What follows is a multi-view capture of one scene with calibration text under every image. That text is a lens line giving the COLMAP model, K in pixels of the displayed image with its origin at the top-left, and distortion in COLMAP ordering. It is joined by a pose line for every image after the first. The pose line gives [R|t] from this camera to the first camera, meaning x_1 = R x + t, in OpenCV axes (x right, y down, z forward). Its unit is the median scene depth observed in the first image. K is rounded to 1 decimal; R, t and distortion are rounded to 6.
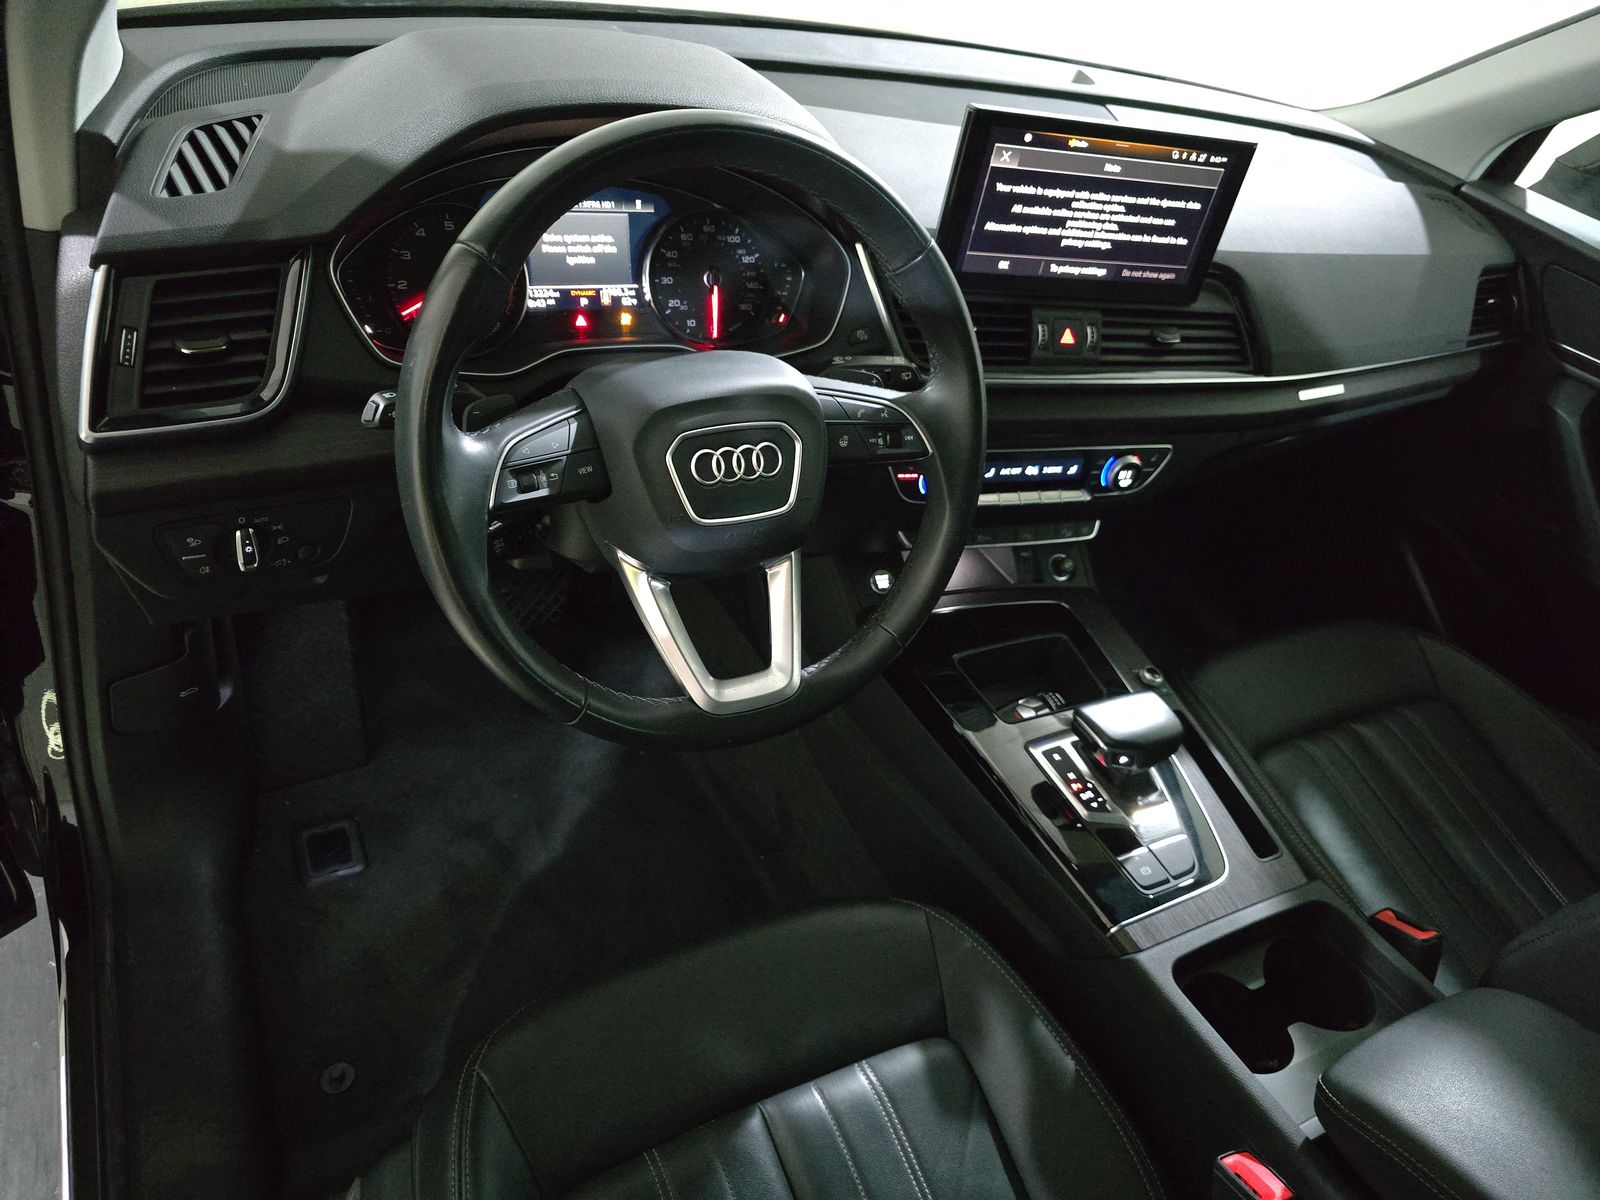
lens RADIAL K [[1083.7, 0, 800.3], [0, 1083.7, 582.9], [0, 0, 1]] dist [-0.005385, -0.004152]
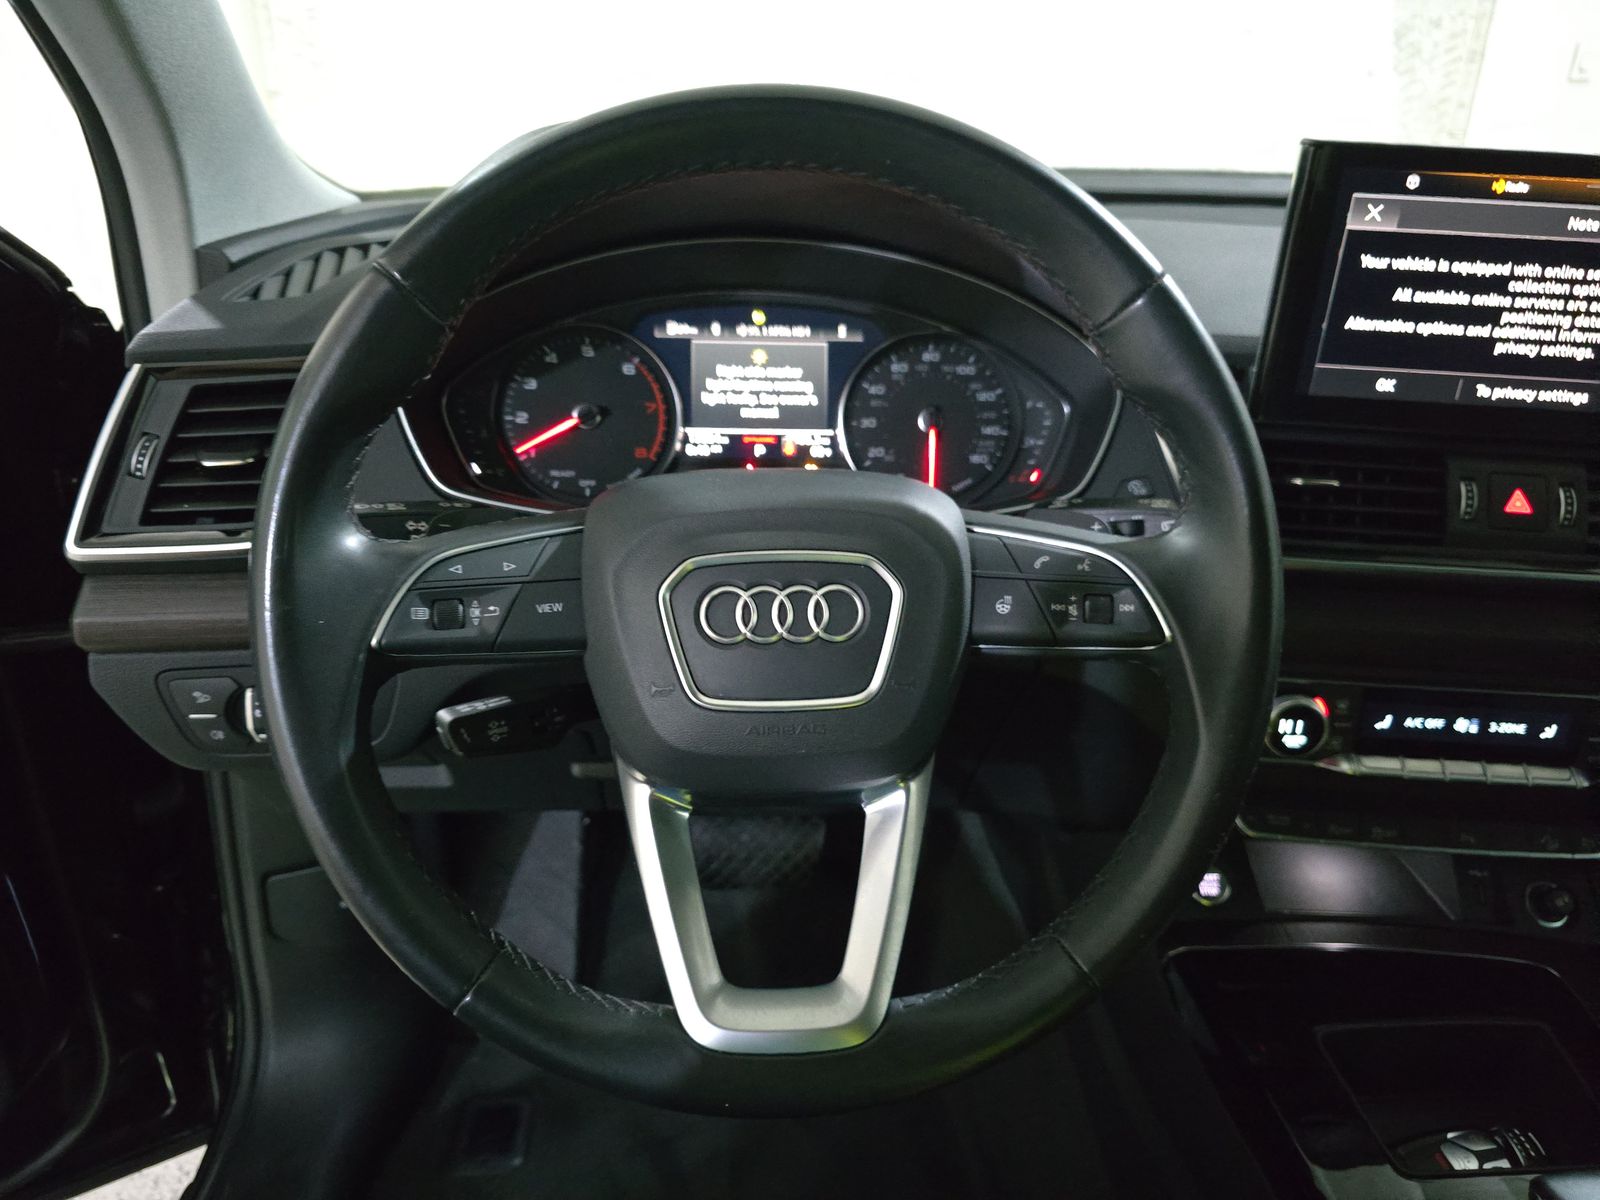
lens RADIAL K [[1083.7, 0, 800.3], [0, 1083.7, 582.9], [0, 0, 1]] dist [-0.005385, -0.004152]
pose [[0.907195, 0.017227, -0.420357, 0.147649], [-0.126612, 0.964020, -0.233740, 0.008279], [0.401206, 0.265270, 0.876736, 0.346696]]
